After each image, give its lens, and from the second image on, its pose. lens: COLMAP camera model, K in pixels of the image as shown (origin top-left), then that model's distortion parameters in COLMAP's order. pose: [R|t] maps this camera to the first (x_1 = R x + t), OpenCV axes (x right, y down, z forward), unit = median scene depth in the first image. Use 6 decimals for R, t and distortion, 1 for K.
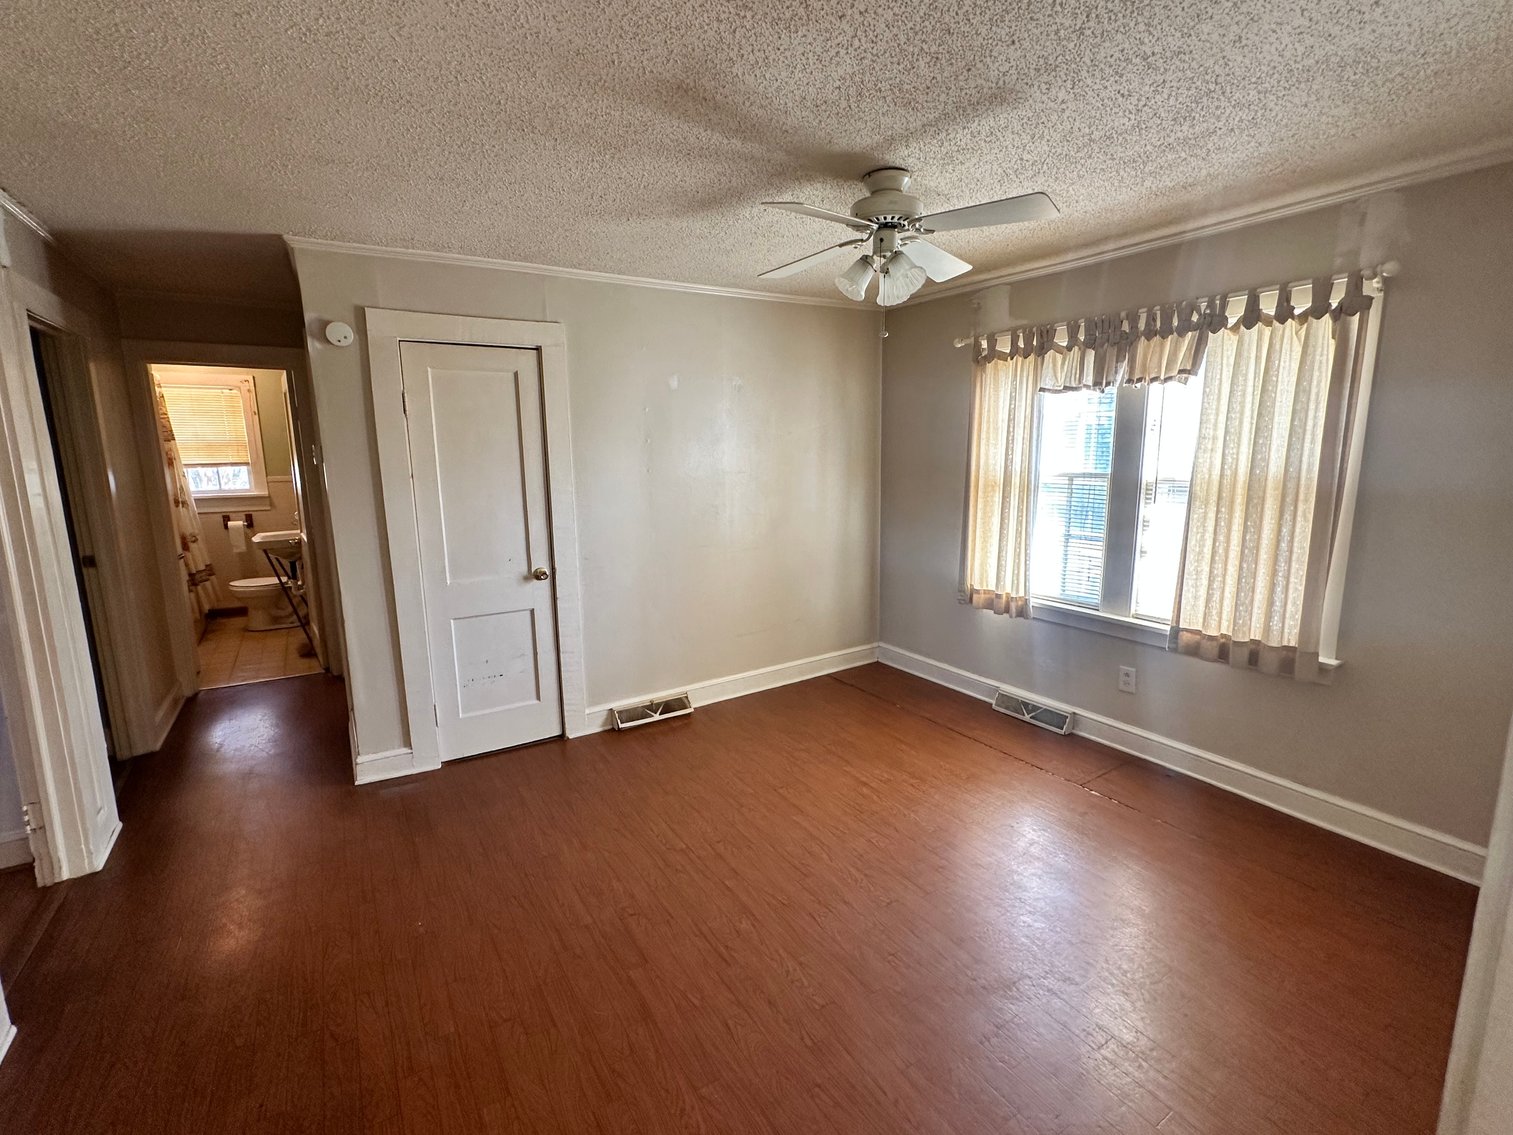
lens RADIAL K [[687.0, 0, 748.0], [0, 687.0, 565.8], [0, 0, 1]] dist [0.001427, 0.000246]
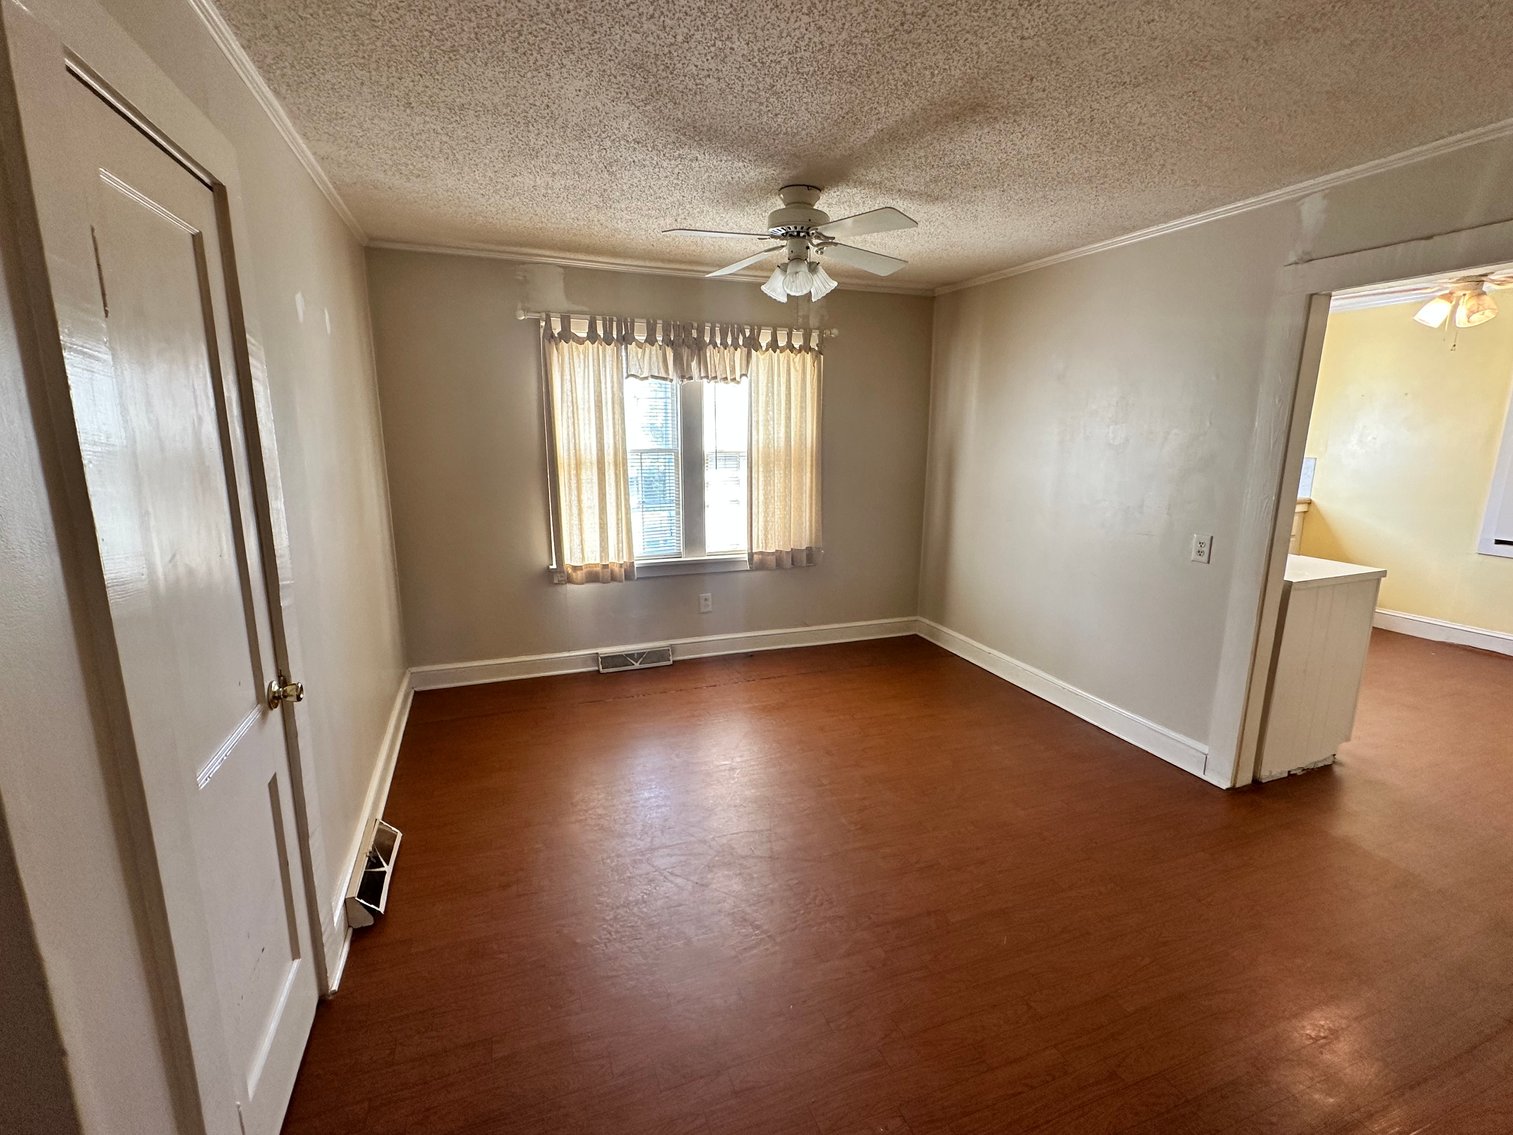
lens RADIAL K [[687.0, 0, 745.5], [0, 687.0, 563.5], [0, 0, 1]] dist [0.001427, 0.000246]
pose [[0.204025, -0.191683, 0.960016, -0.713568], [0.157142, 0.974340, 0.161146, -0.114737], [-0.966271, 0.117981, 0.228912, 0.625538]]
